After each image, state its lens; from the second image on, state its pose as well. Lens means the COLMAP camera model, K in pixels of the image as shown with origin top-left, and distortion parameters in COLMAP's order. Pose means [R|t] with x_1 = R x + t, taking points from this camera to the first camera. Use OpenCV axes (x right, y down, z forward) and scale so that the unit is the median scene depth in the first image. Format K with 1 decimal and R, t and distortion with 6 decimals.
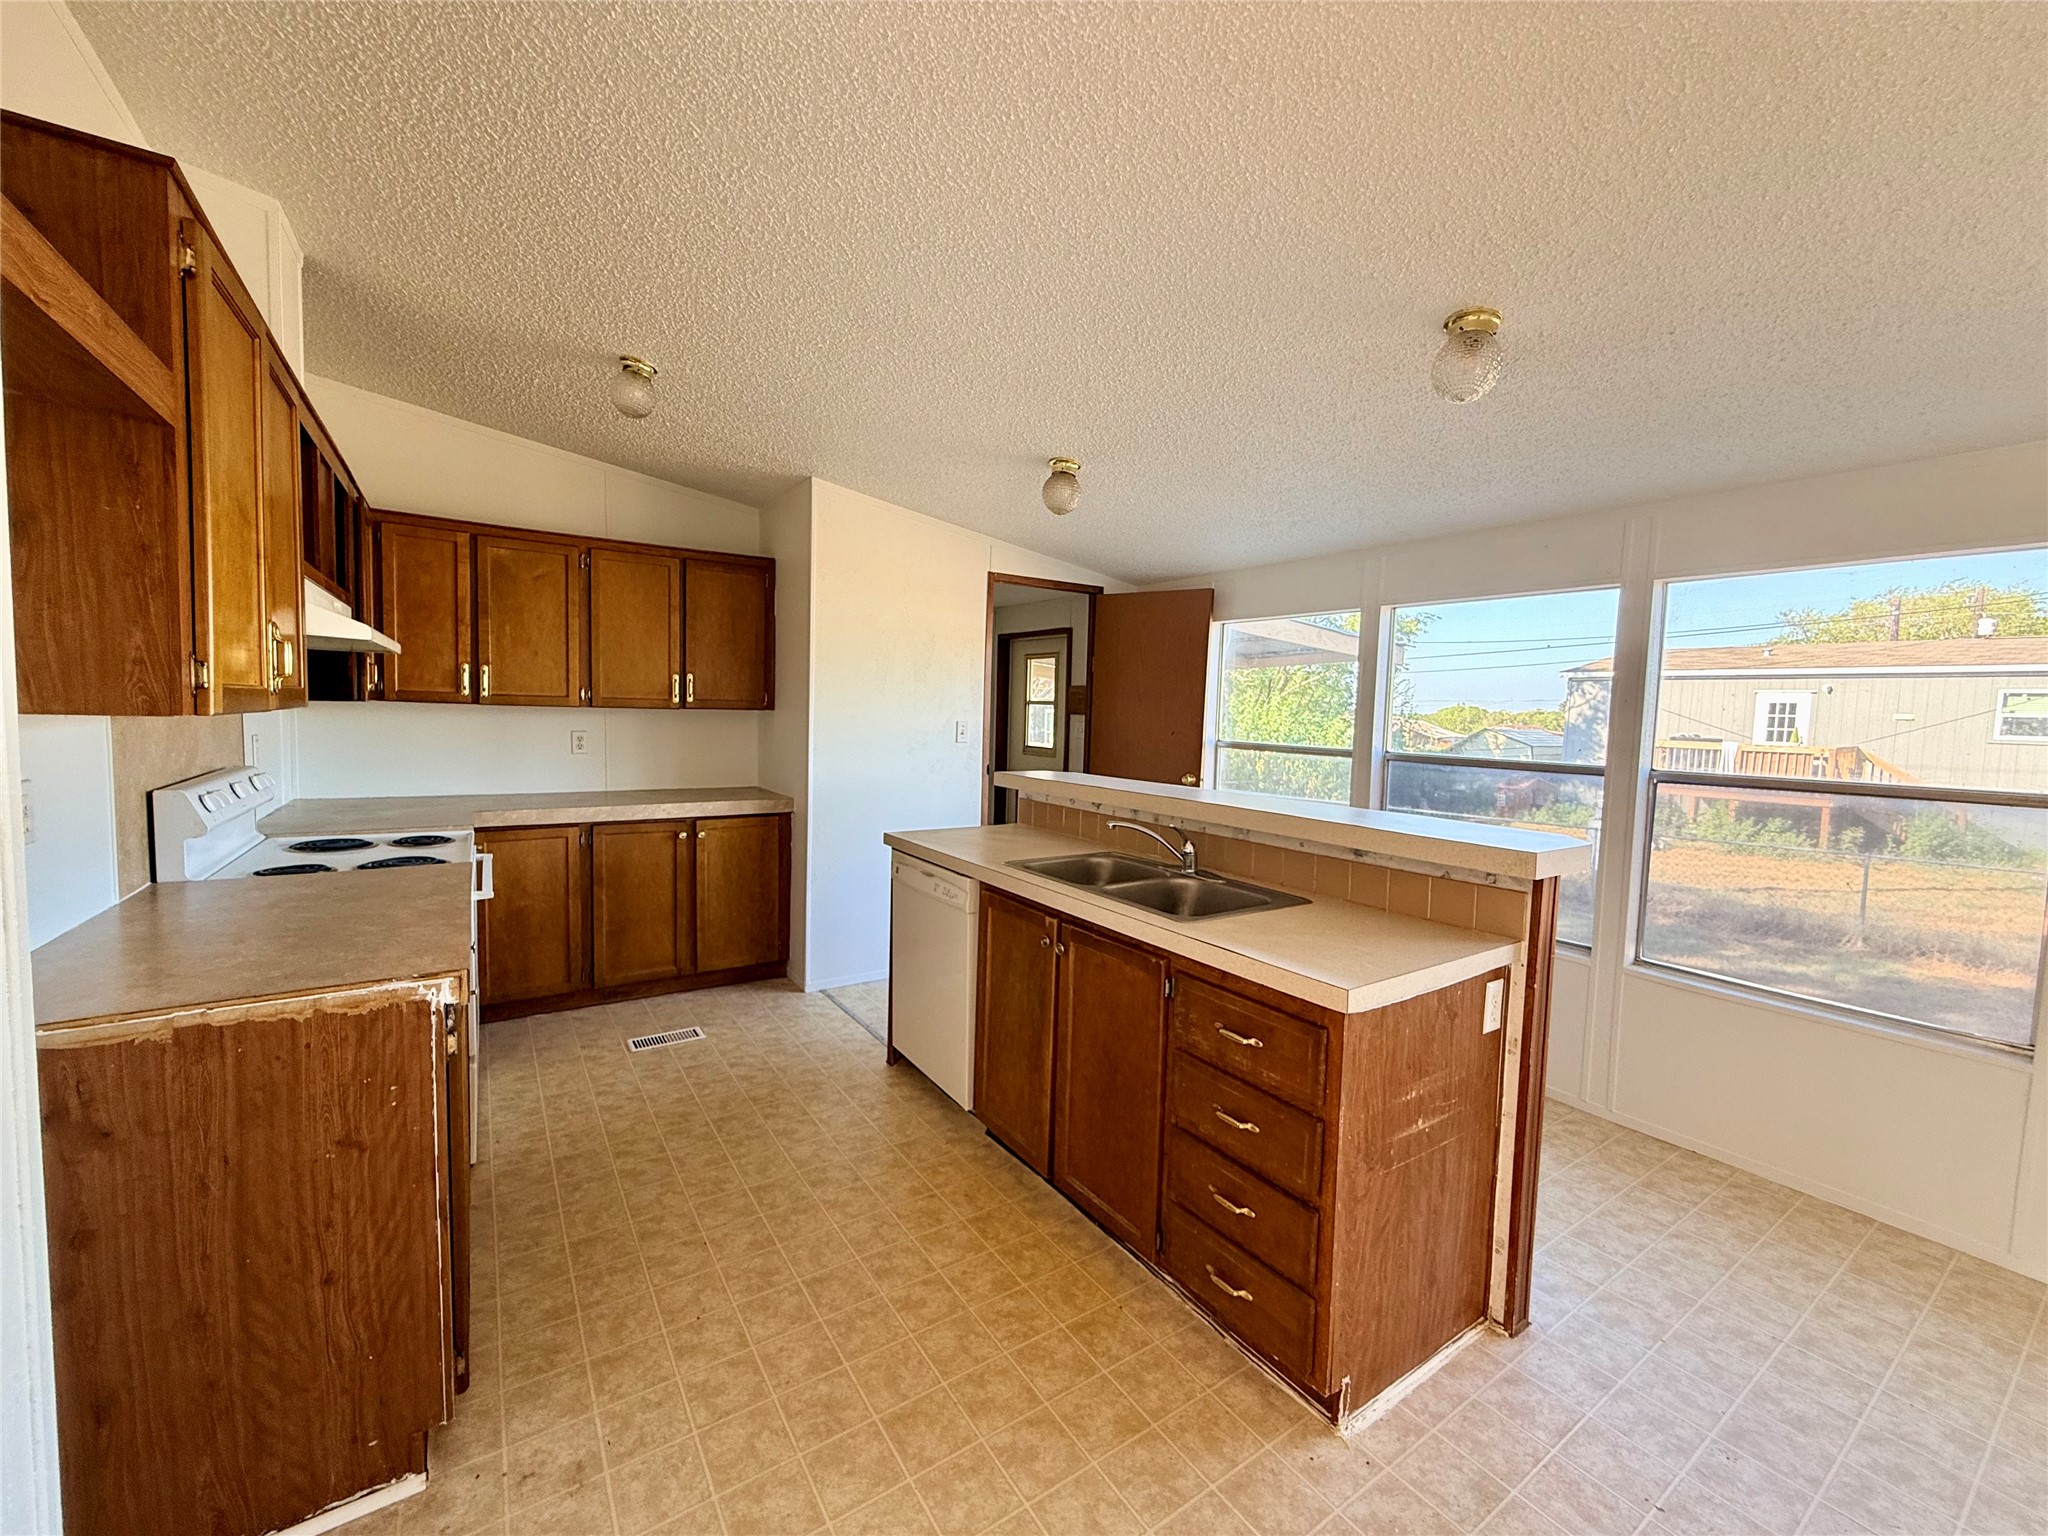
lens RADIAL K [[817.6, 0, 1024.0], [0, 817.6, 768.0], [0, 0, 1]] dist [0.000065, 0.000046]
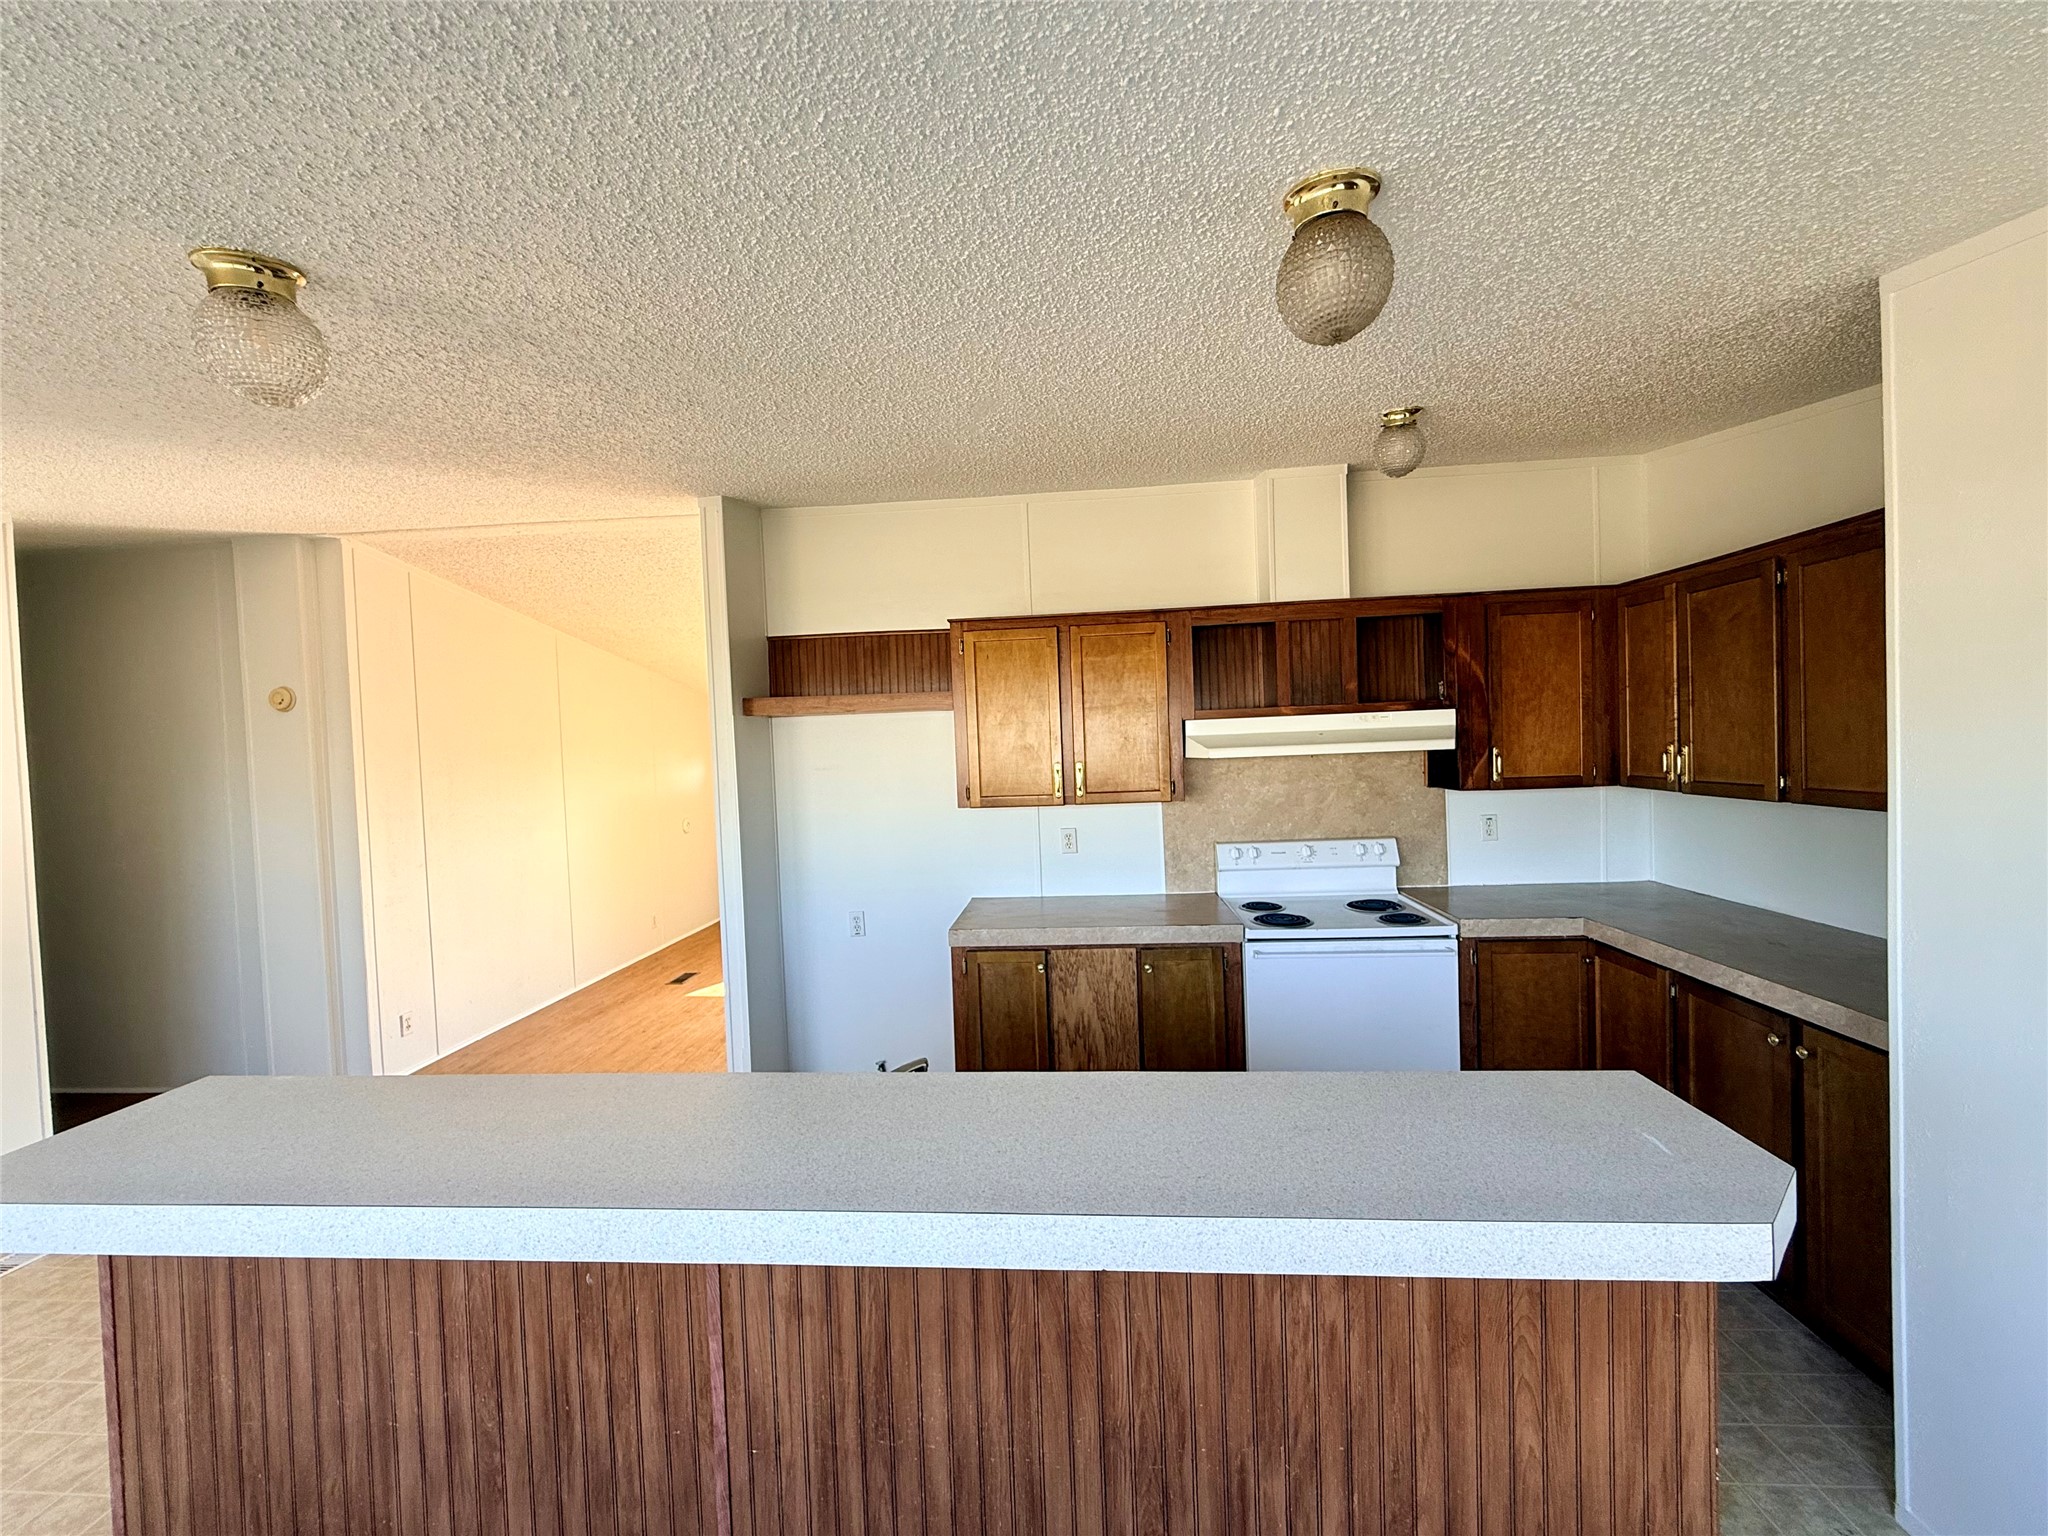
lens RADIAL K [[817.6, 0, 1024.0], [0, 817.6, 768.0], [0, 0, 1]] dist [0.000065, 0.000046]
pose [[-0.618767, 0.020242, -0.785314, 0.403995], [-0.028251, 0.998448, 0.047995, -0.139271], [0.785067, 0.051884, -0.617234, 1.119364]]
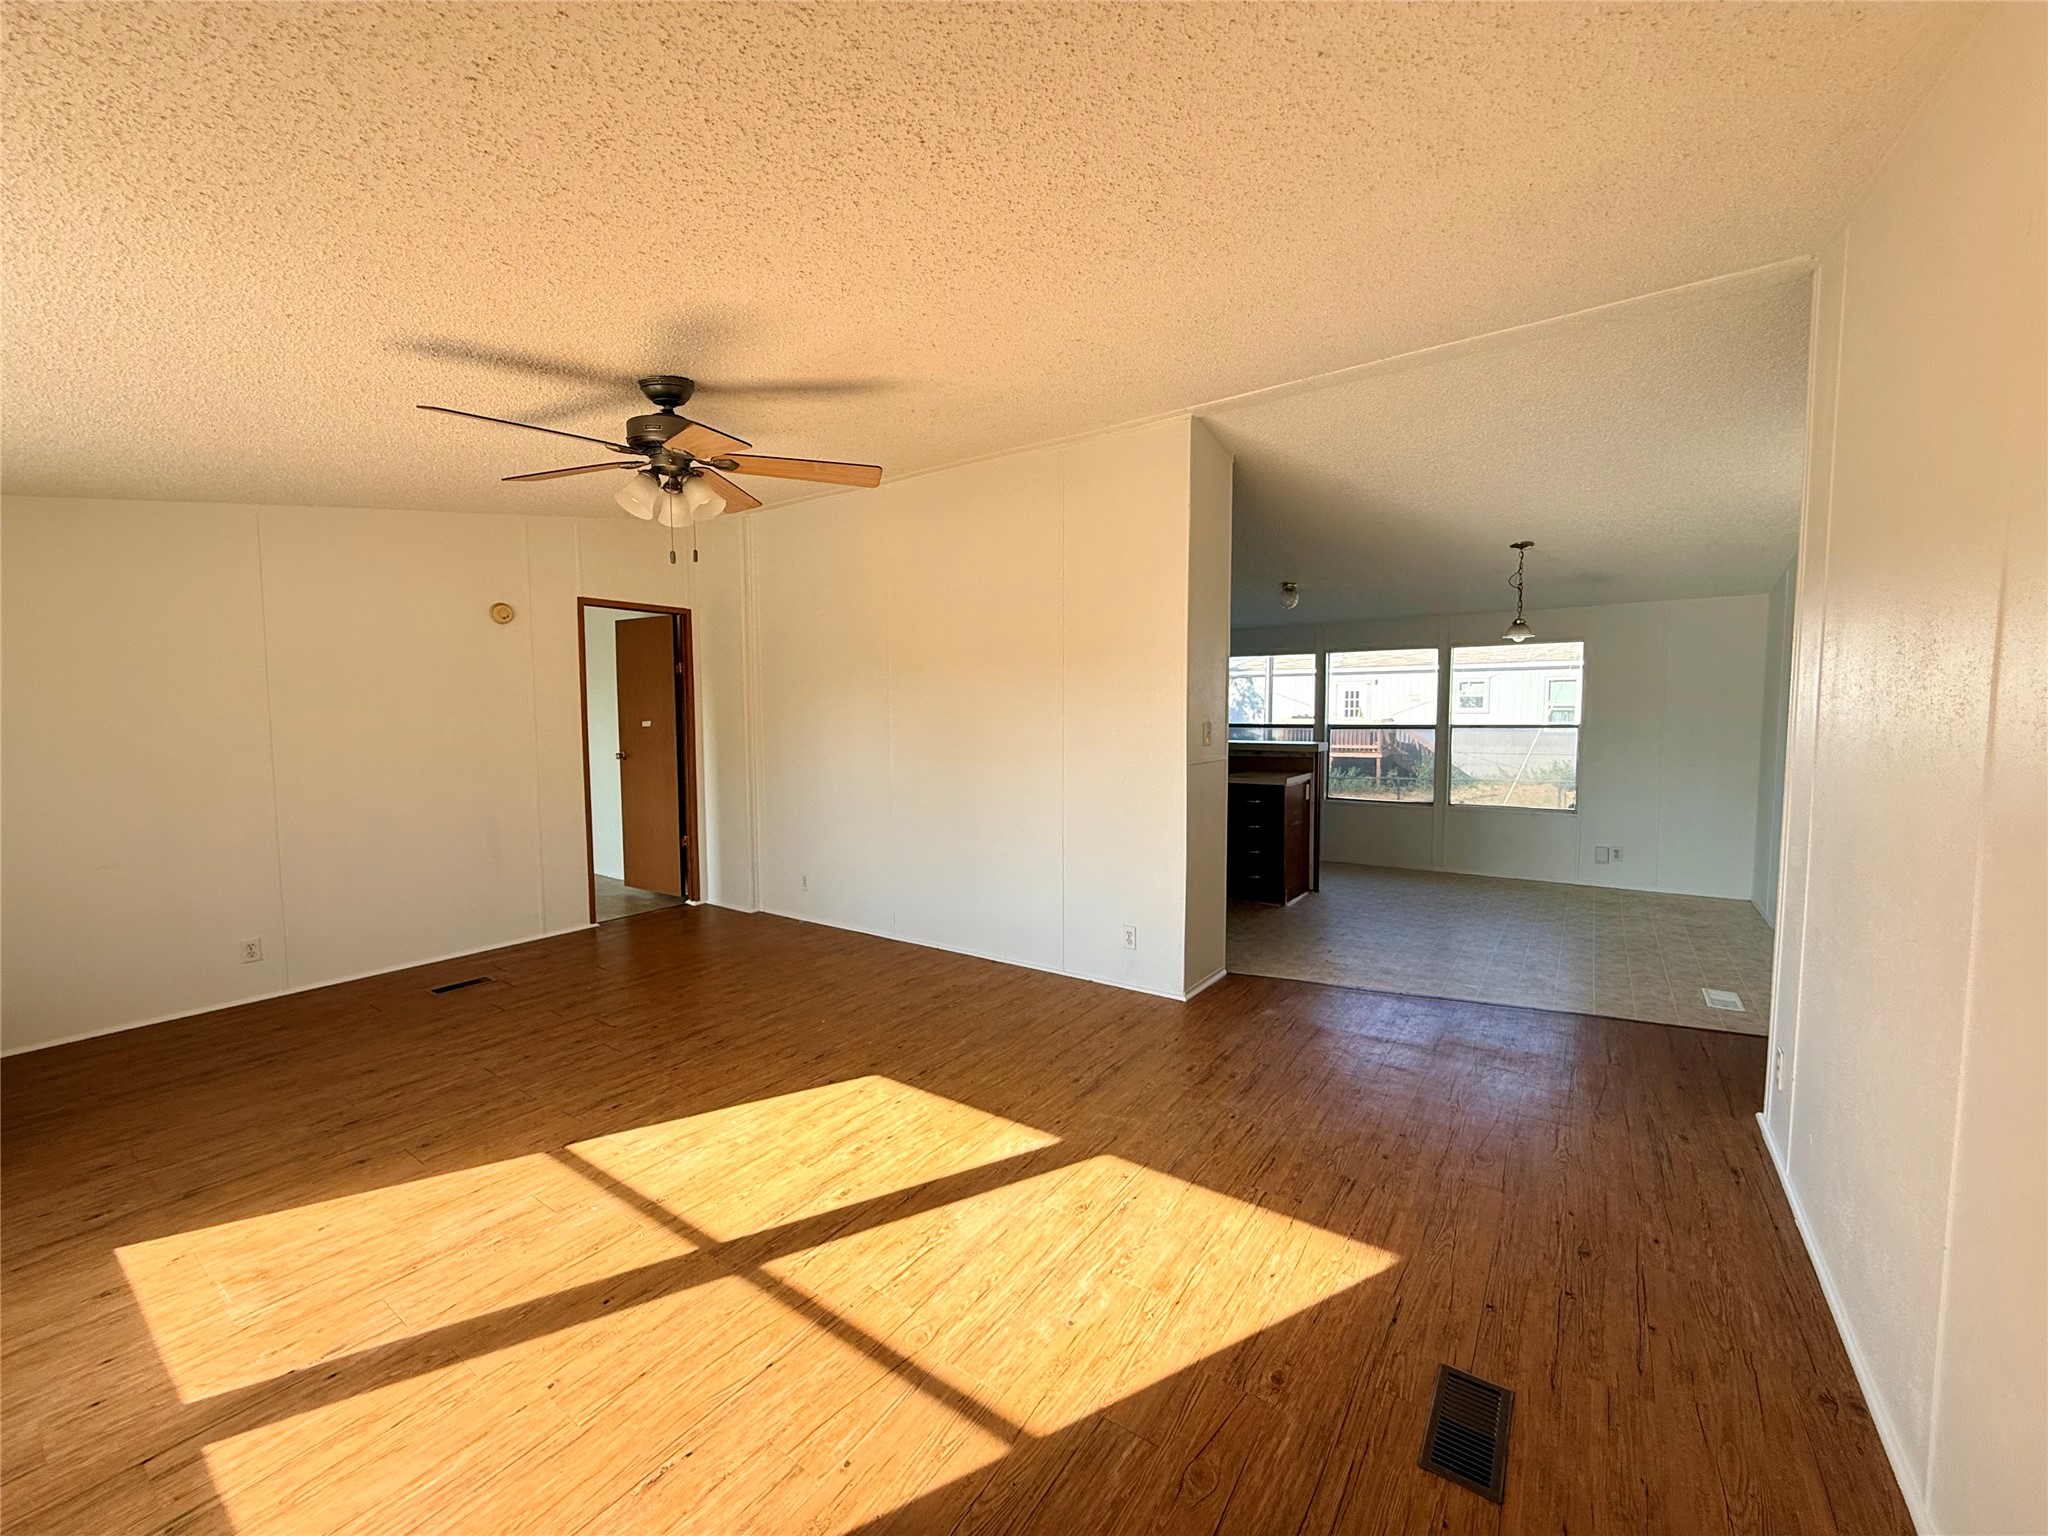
lens RADIAL K [[817.6, 0, 1024.0], [0, 817.6, 768.0], [0, 0, 1]] dist [0.000065, 0.000046]
pose [[0.930858, -0.061815, 0.360115, -1.211881], [0.060494, 0.998057, 0.014950, 0.051807], [-0.360339, 0.007869, 0.932788, -1.212405]]
